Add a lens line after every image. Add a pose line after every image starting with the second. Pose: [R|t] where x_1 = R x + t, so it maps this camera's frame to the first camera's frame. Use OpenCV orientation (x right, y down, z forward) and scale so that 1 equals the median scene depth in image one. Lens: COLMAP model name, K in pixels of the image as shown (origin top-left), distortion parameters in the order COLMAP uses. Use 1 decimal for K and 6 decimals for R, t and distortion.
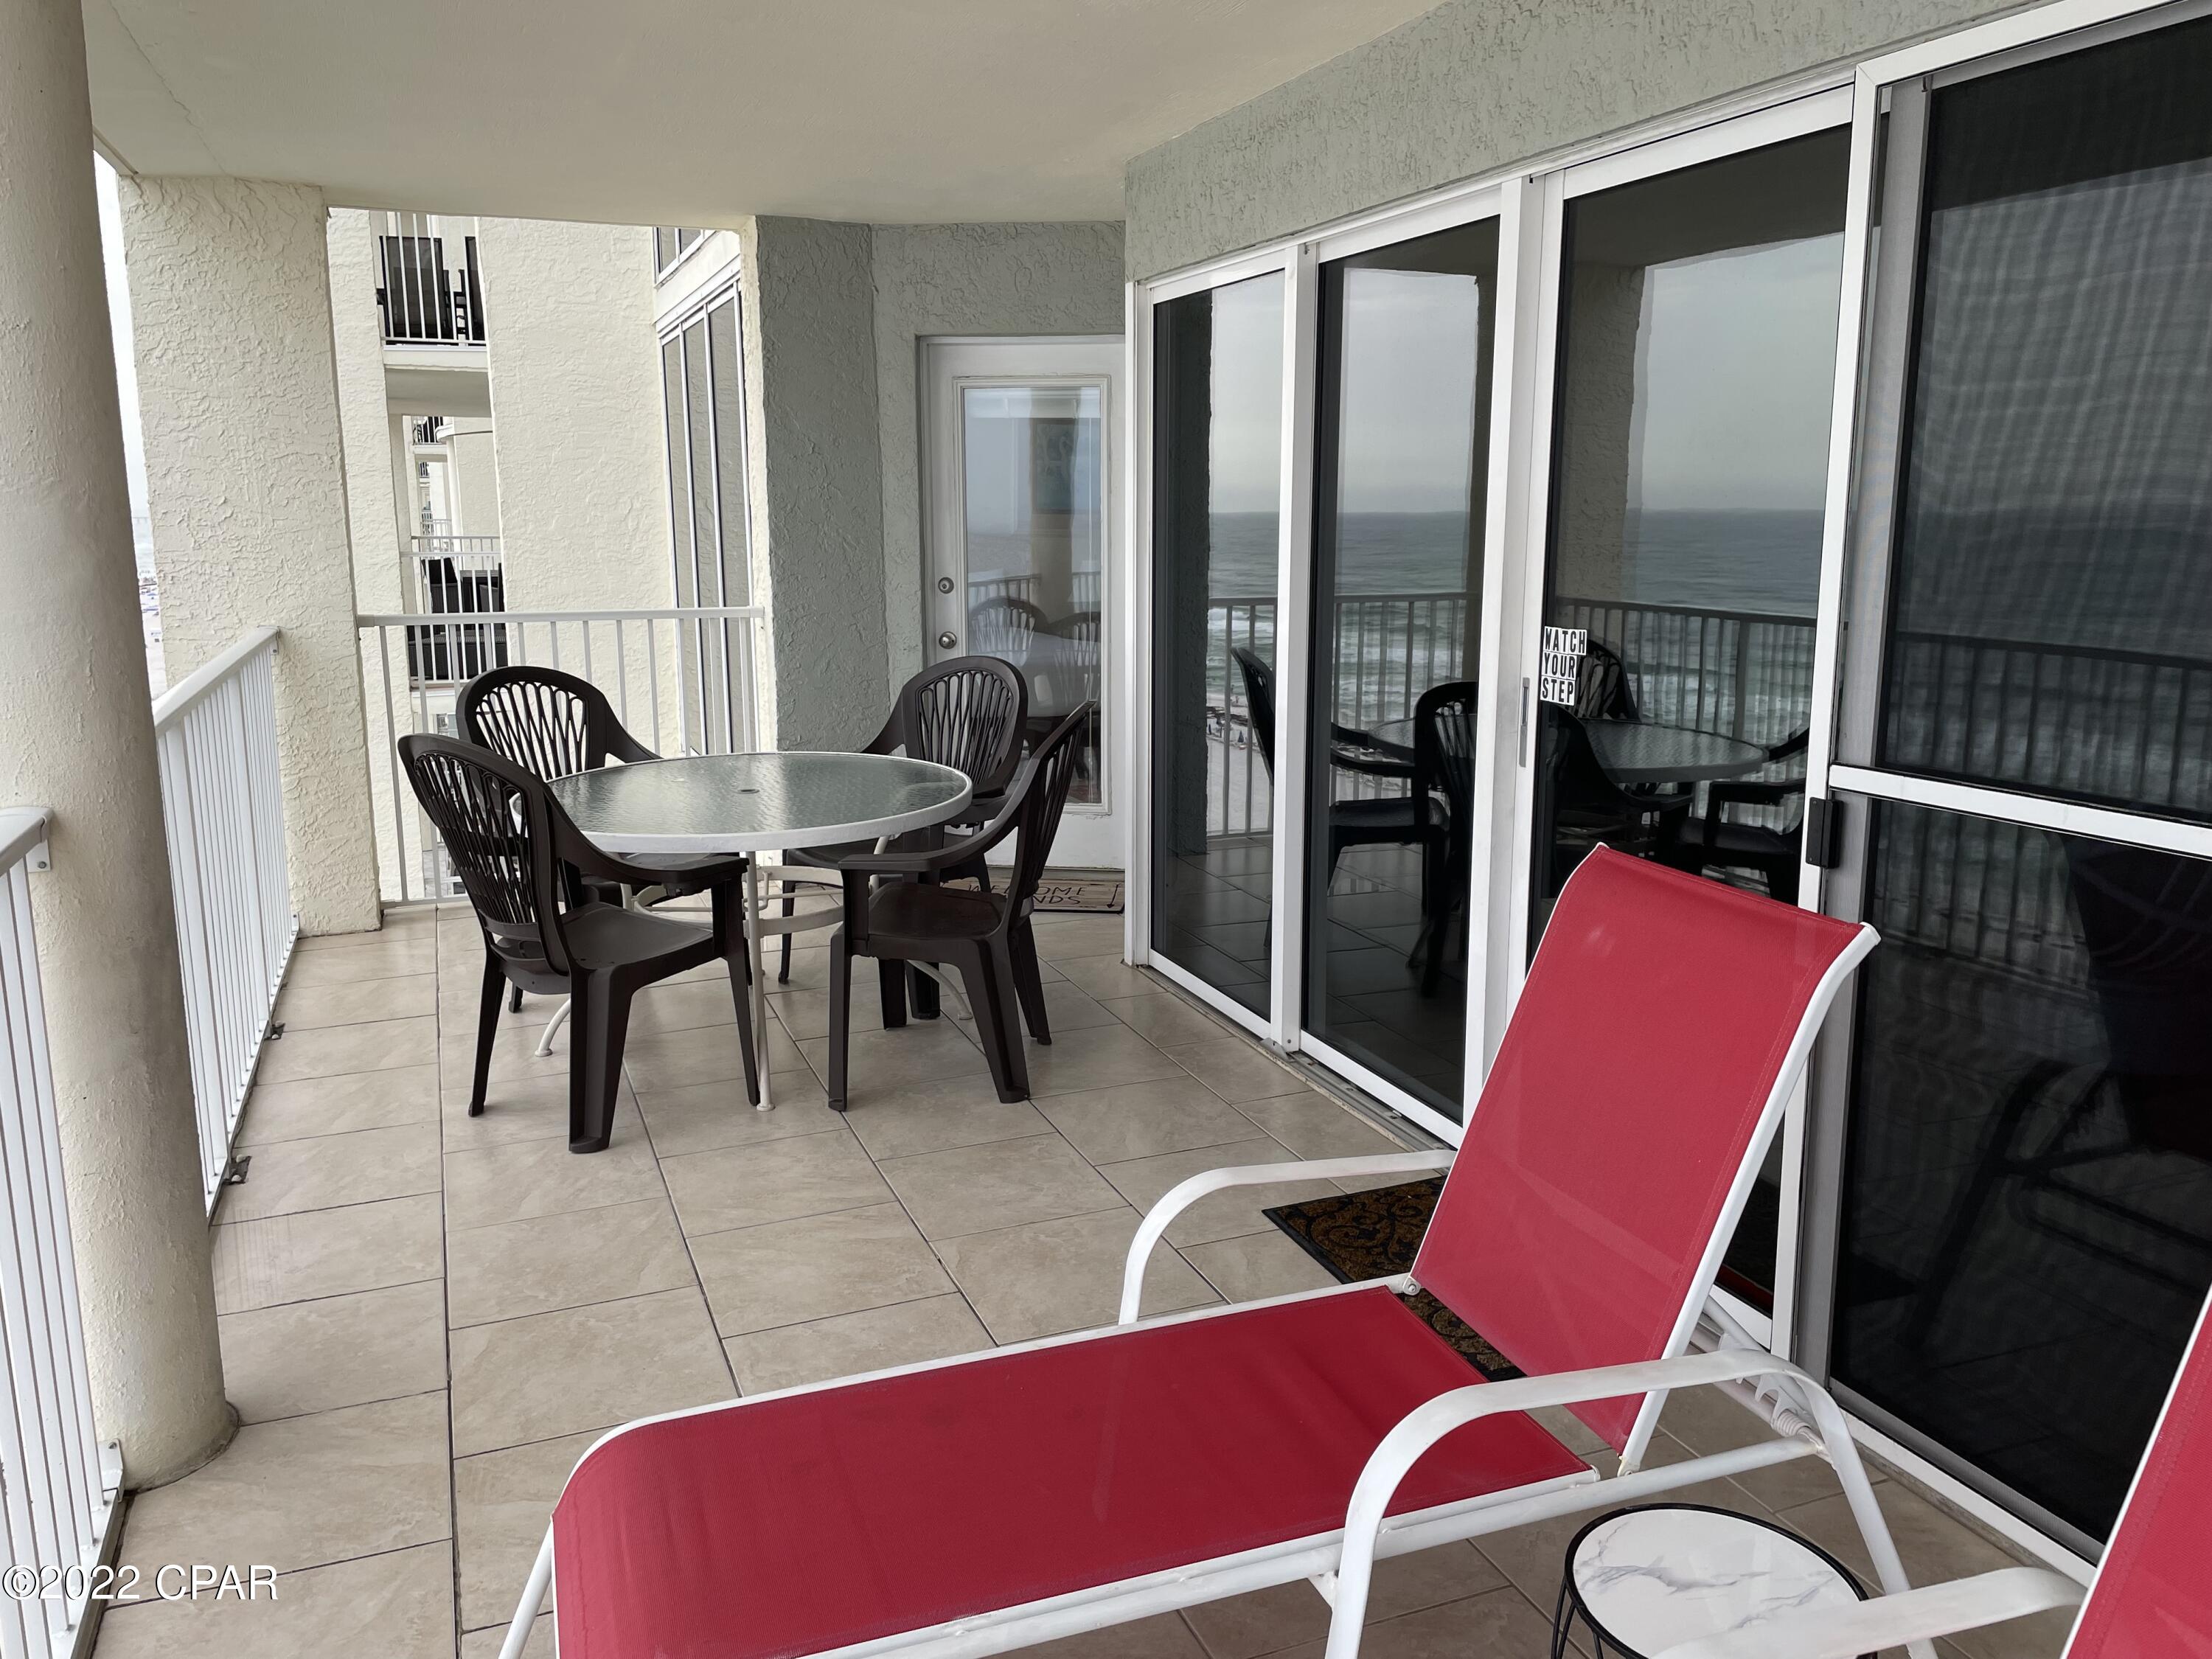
lens RADIAL K [[1642.0, 0, 1099.6], [0, 1642.0, 792.1], [0, 0, 1]] dist [0.088984, -0.109933]
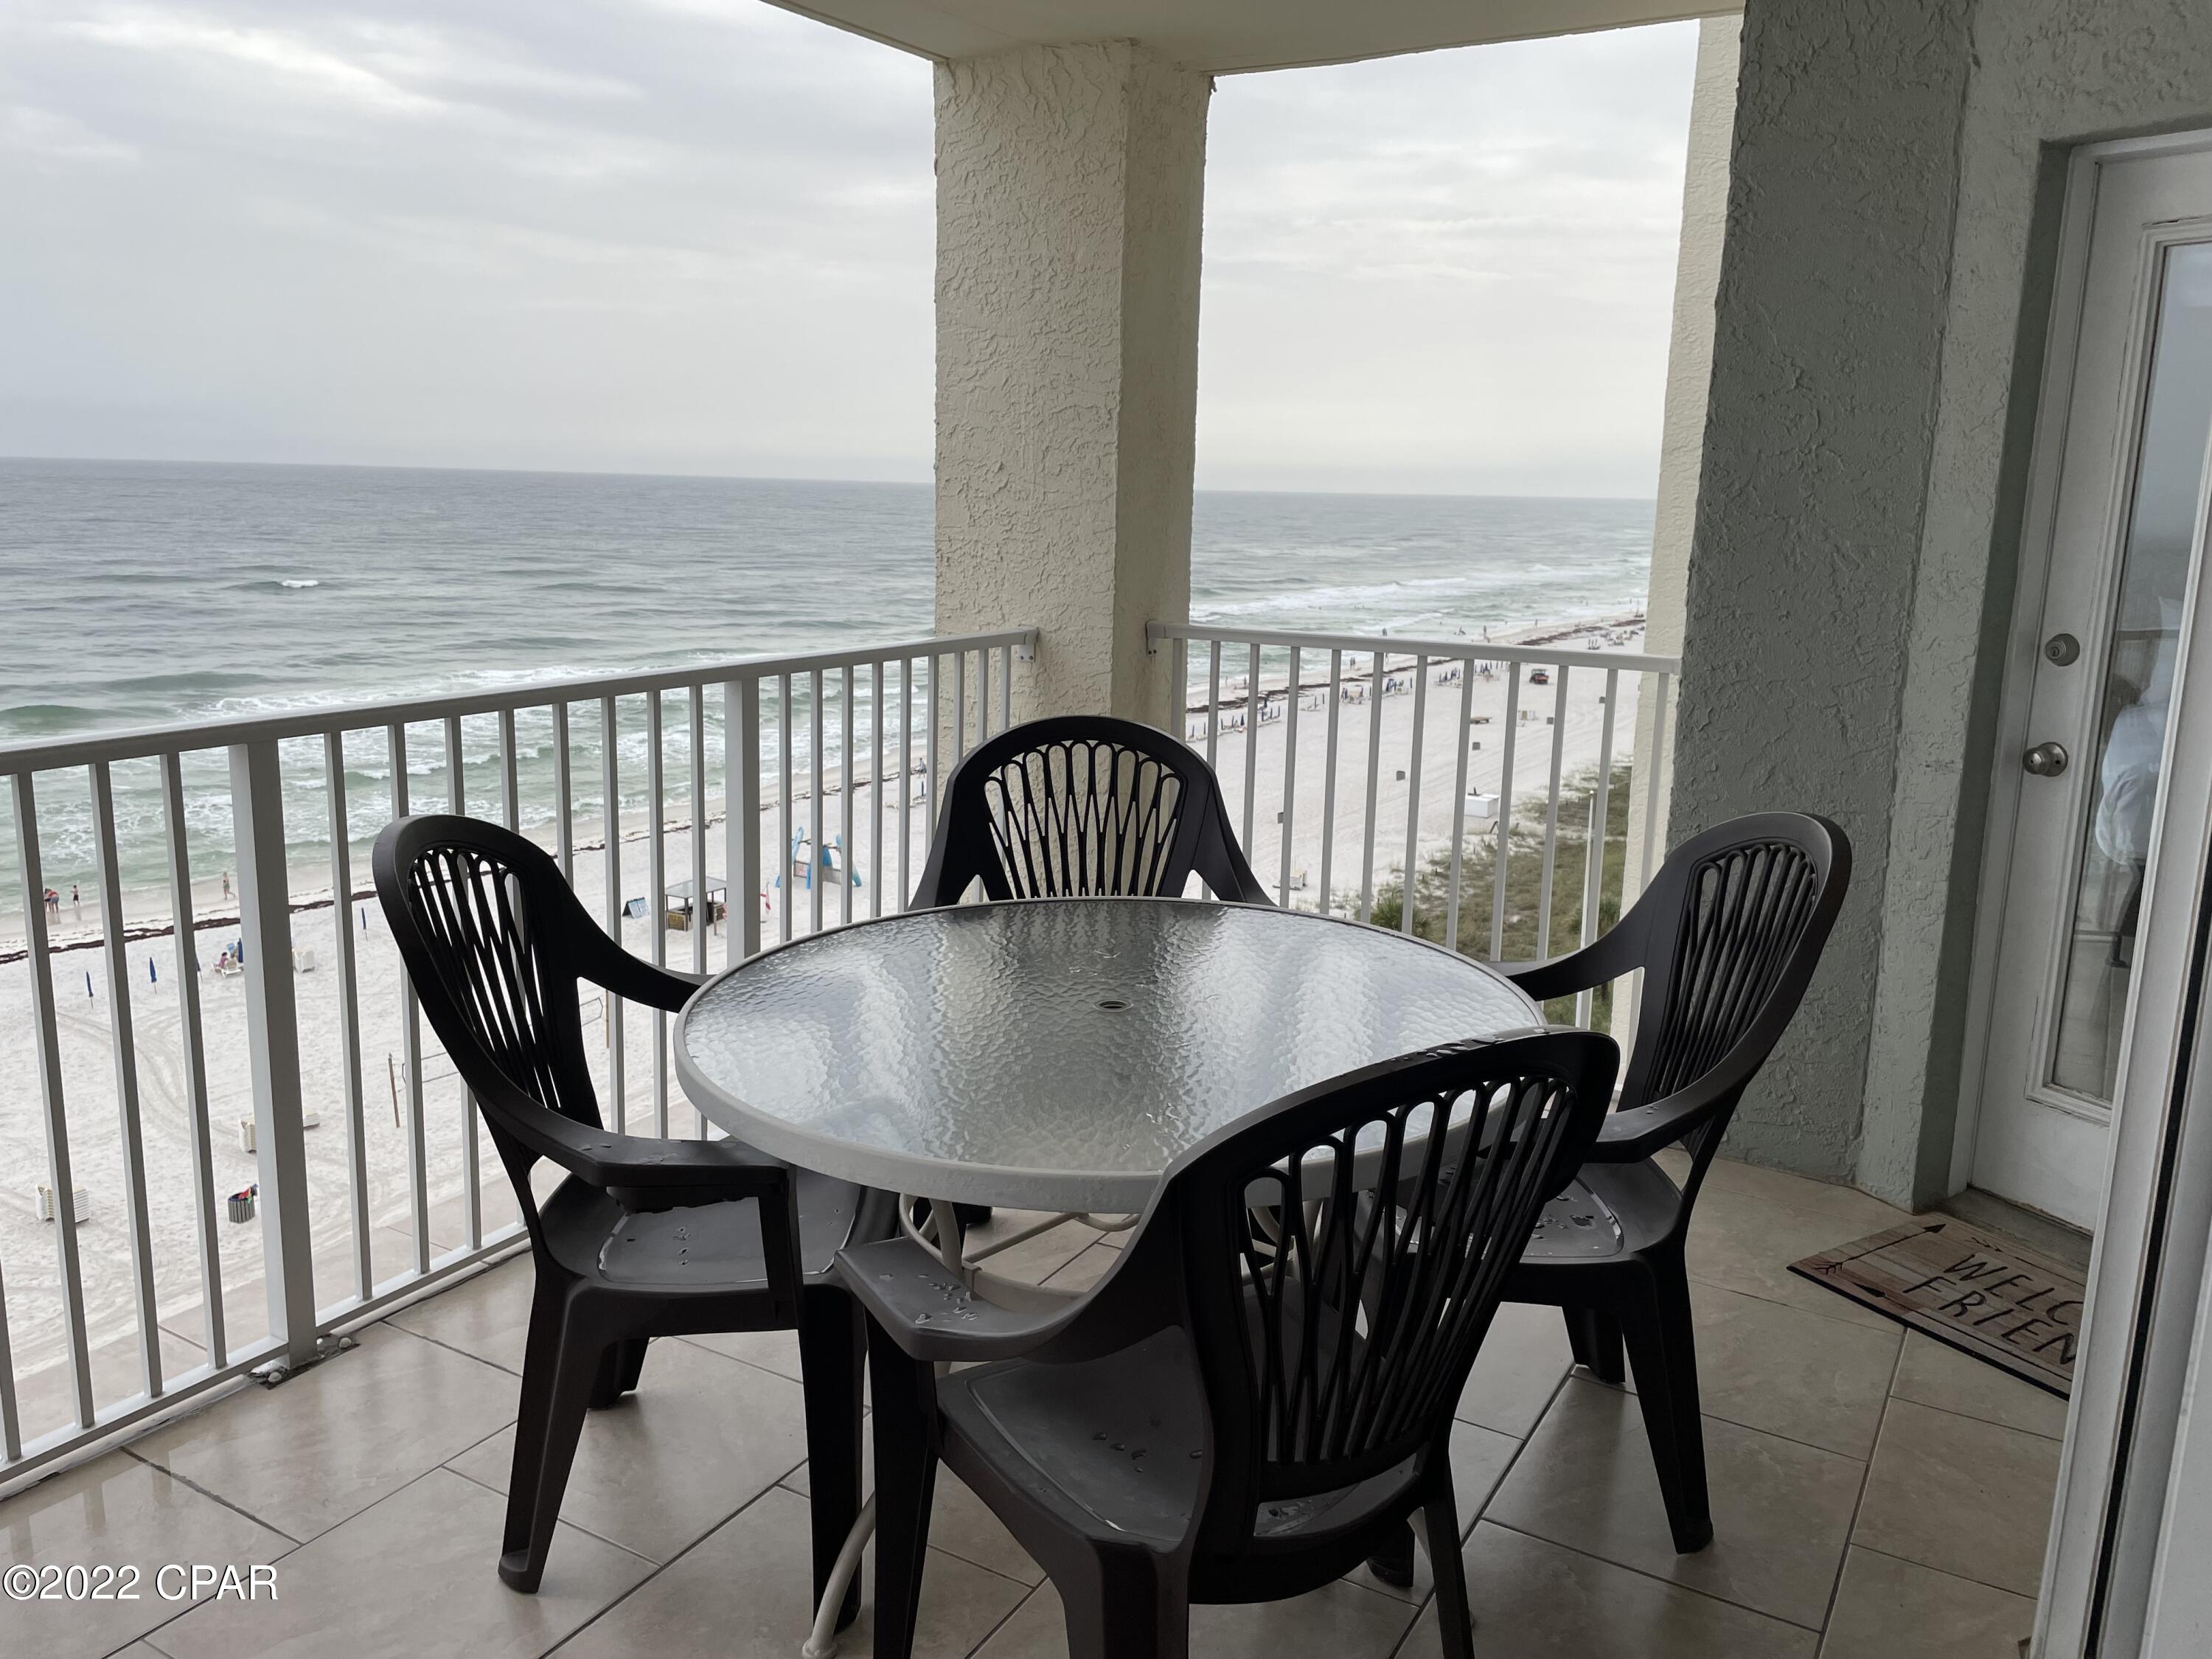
lens RADIAL K [[1642.0, 0, 1099.6], [0, 1642.0, 792.1], [0, 0, 1]] dist [0.088984, -0.109933]
pose [[0.624981, 0.160721, -0.763916, 0.138347], [-0.163770, 0.983794, 0.072997, -0.086871], [0.763268, 0.079485, 0.641174, 0.544965]]
